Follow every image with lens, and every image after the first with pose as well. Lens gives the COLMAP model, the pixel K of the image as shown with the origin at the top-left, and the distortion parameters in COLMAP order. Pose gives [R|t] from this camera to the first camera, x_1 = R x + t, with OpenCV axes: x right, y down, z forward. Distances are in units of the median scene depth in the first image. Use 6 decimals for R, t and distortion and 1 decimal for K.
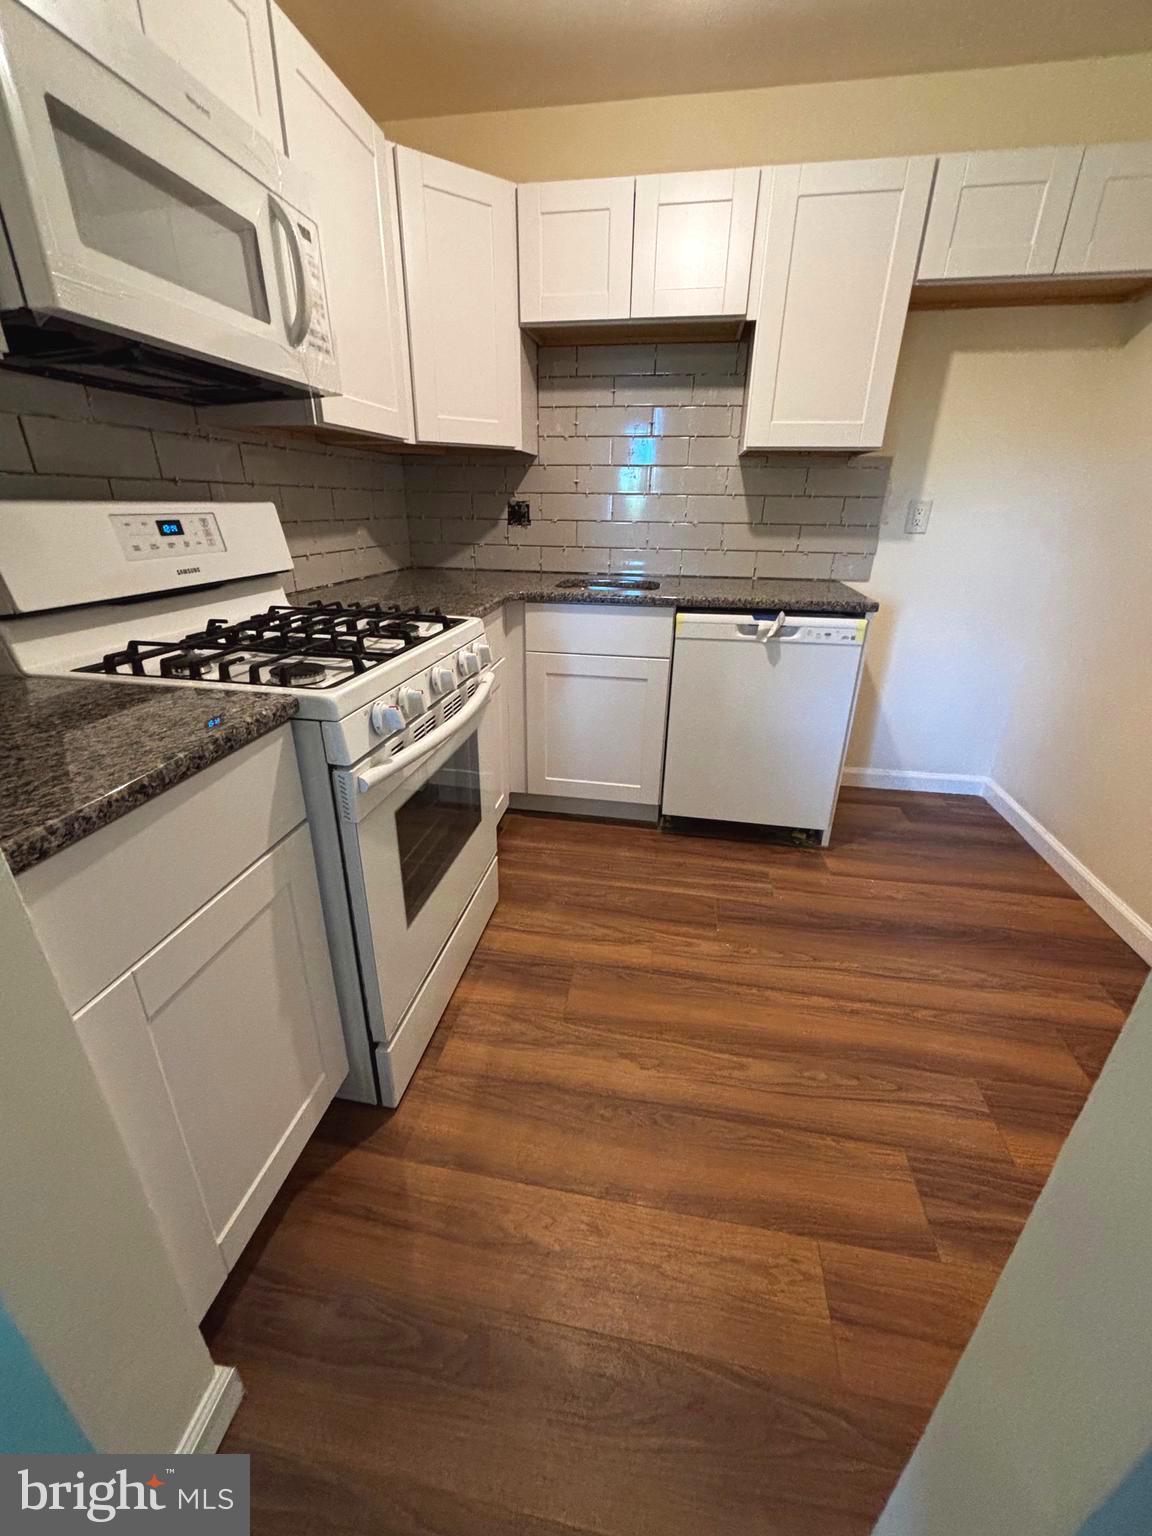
lens RADIAL K [[625.5, 0, 574.5], [0, 625.5, 768.7], [0, 0, 1]] dist [0.008394, 0.000094]
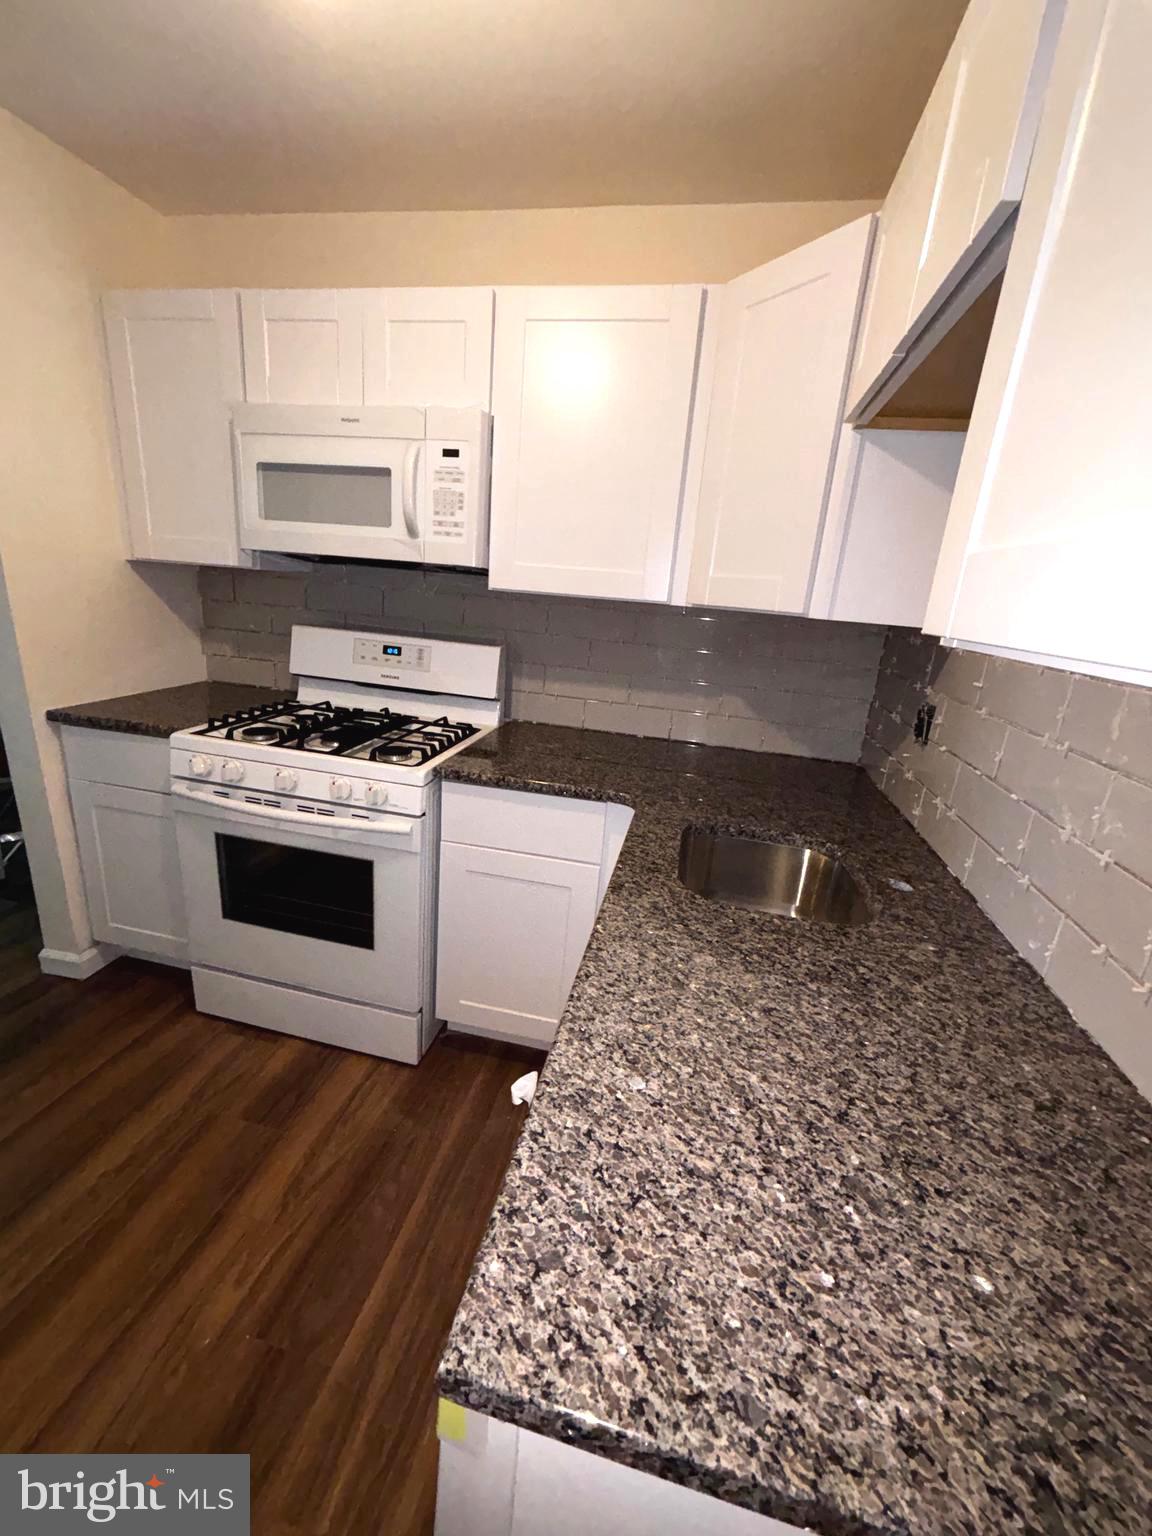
lens RADIAL K [[615.8, 0, 572.6], [0, 615.8, 773.6], [0, 0, 1]] dist [-0.000325, -0.000070]
pose [[-0.048271, 0.277691, -0.959457, 0.876267], [-0.468387, 0.842120, 0.267296, -0.709713], [0.882204, 0.462300, 0.089417, 1.326366]]
